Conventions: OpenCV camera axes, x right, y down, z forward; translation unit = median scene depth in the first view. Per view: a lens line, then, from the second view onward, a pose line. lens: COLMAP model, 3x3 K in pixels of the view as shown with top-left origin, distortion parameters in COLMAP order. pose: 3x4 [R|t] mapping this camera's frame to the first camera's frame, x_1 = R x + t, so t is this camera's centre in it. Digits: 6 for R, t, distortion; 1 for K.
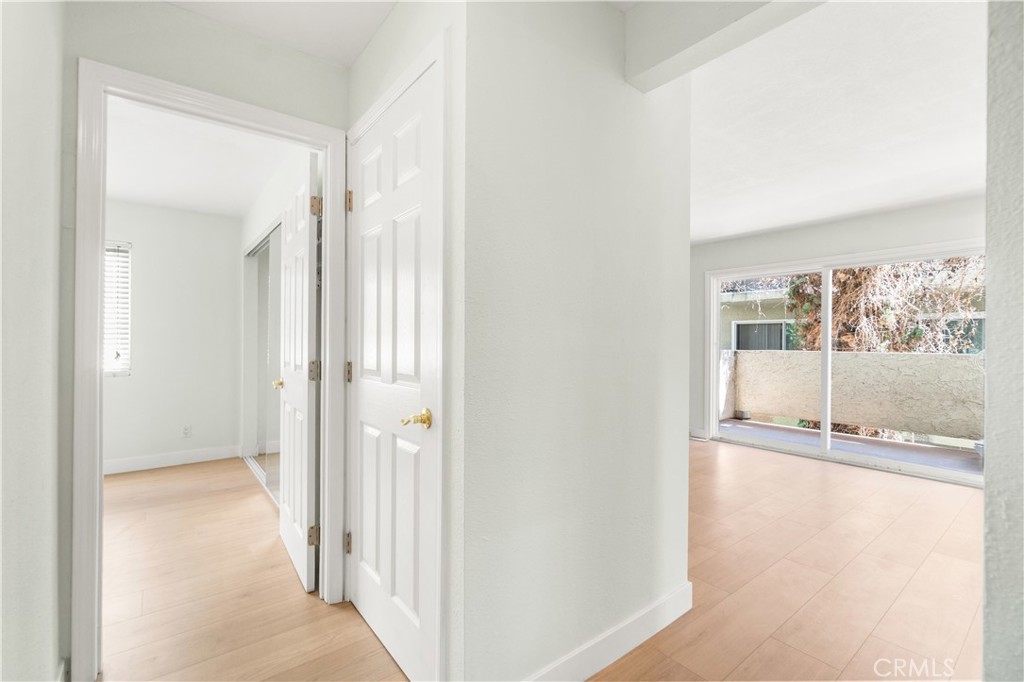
lens RADIAL K [[450.7, 0, 507.2], [0, 450.7, 338.5], [0, 0, 1]] dist [0.006659, -0.000310]
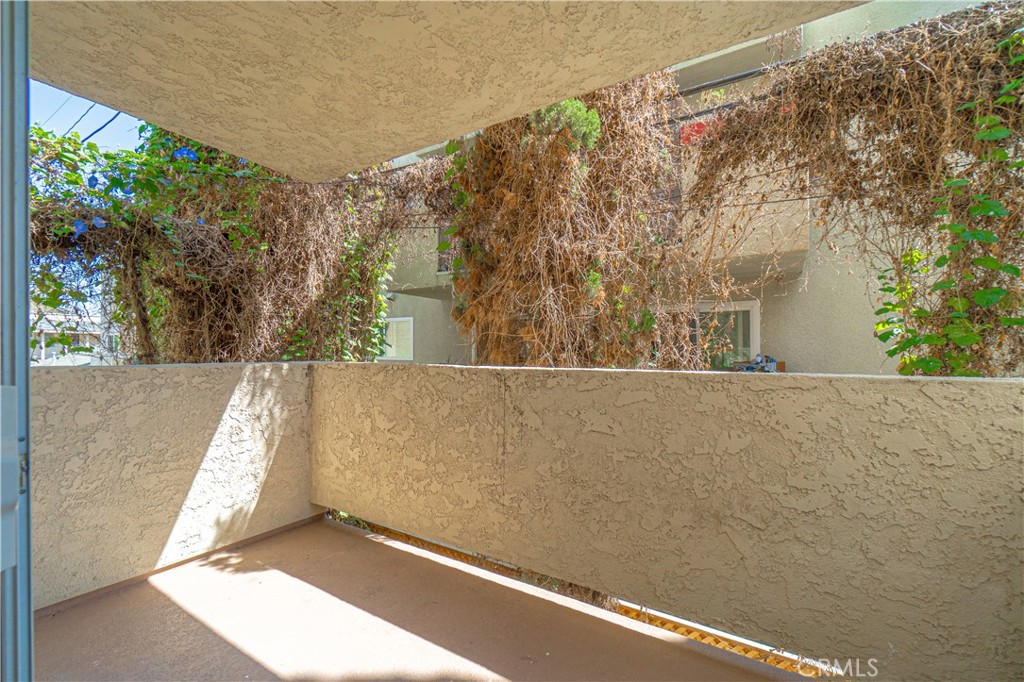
lens RADIAL K [[450.7, 0, 510.6], [0, 450.7, 338.9], [0, 0, 1]] dist [0.006659, -0.000310]
pose [[0.936559, 0.001425, 0.350507, 0.641030], [0.000988, 0.999977, -0.006707, 0.009223], [-0.350508, 0.006628, 0.936536, 0.636958]]
